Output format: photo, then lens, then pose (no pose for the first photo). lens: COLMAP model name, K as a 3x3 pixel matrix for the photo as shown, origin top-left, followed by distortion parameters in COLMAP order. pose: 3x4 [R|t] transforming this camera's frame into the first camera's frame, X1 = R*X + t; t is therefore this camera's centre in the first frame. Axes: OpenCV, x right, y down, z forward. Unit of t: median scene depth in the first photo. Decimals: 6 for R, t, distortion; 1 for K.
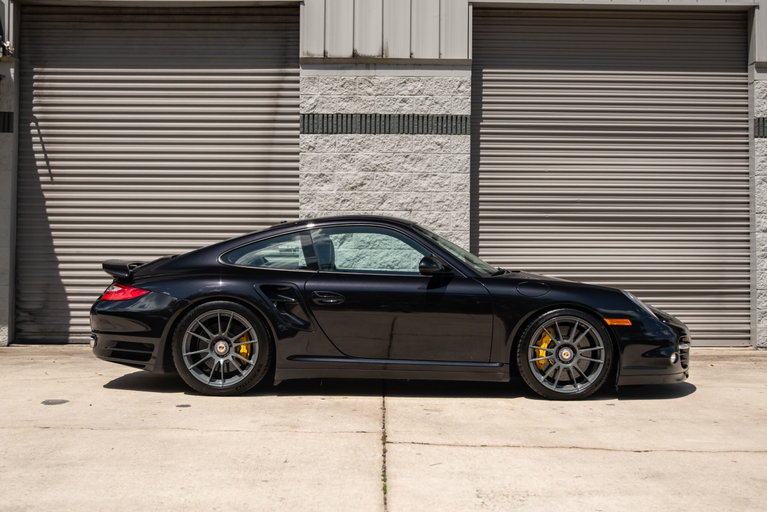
lens RADIAL K [[1105.9, 0, 374.6], [0, 1105.9, 240.2], [0, 0, 1]] dist [-0.000049, 0.000000]
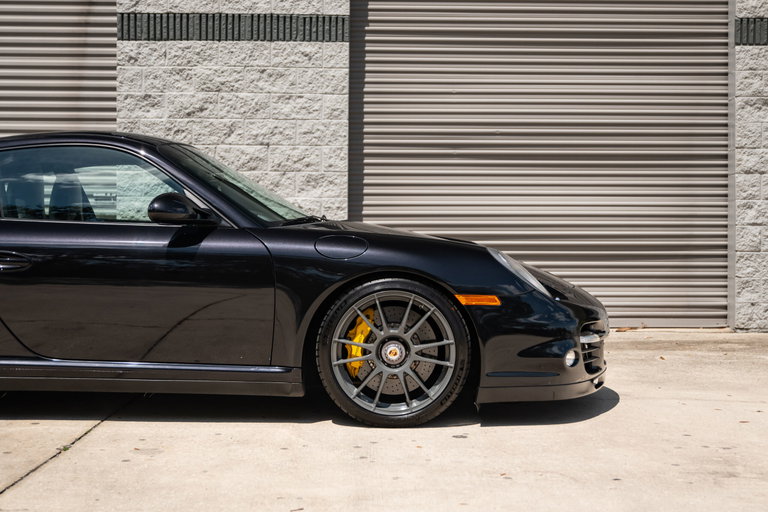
lens RADIAL K [[1103.8, 0, 387.8], [0, 1103.8, 240.6], [0, 0, 1]] dist [0.046547, 0.000000]
pose [[1.000000, -0.000616, -0.000619, 0.113125], [0.000635, 0.999532, 0.030587, 0.014693], [0.000599, -0.030588, 0.999532, 0.257773]]
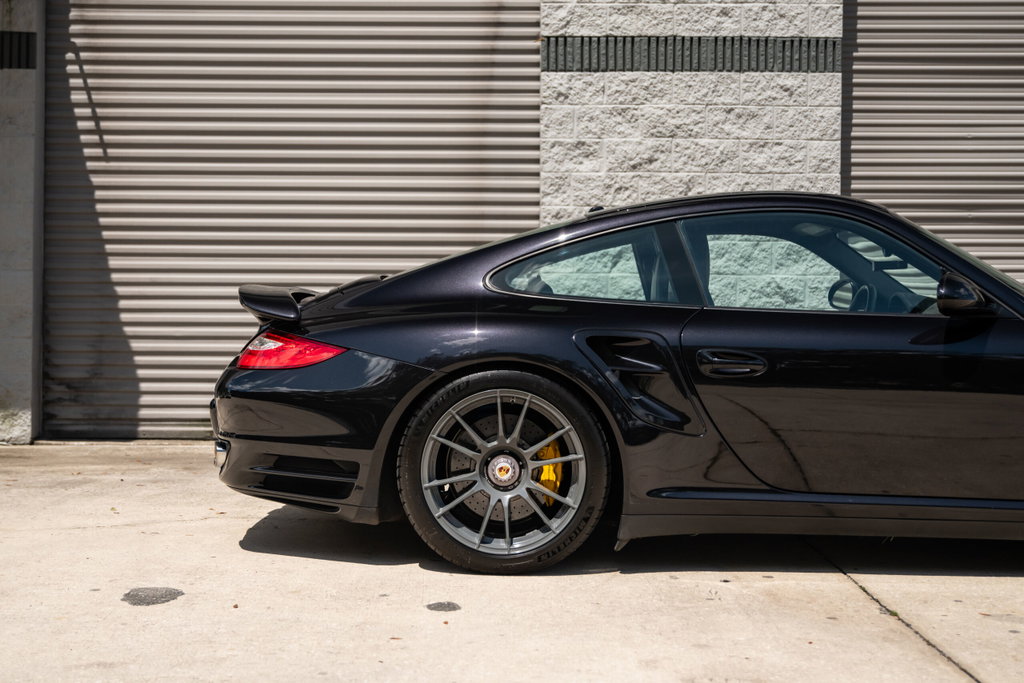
lens RADIAL K [[1471.7, 0, 497.1], [0, 1471.7, 313.3], [0, 0, 1]] dist [0.046547, 0.000000]
pose [[0.999990, -0.000645, -0.004322, -0.087247], [0.000750, 0.999707, 0.024193, 0.009868], [0.004305, -0.024196, 0.999698, 0.238404]]
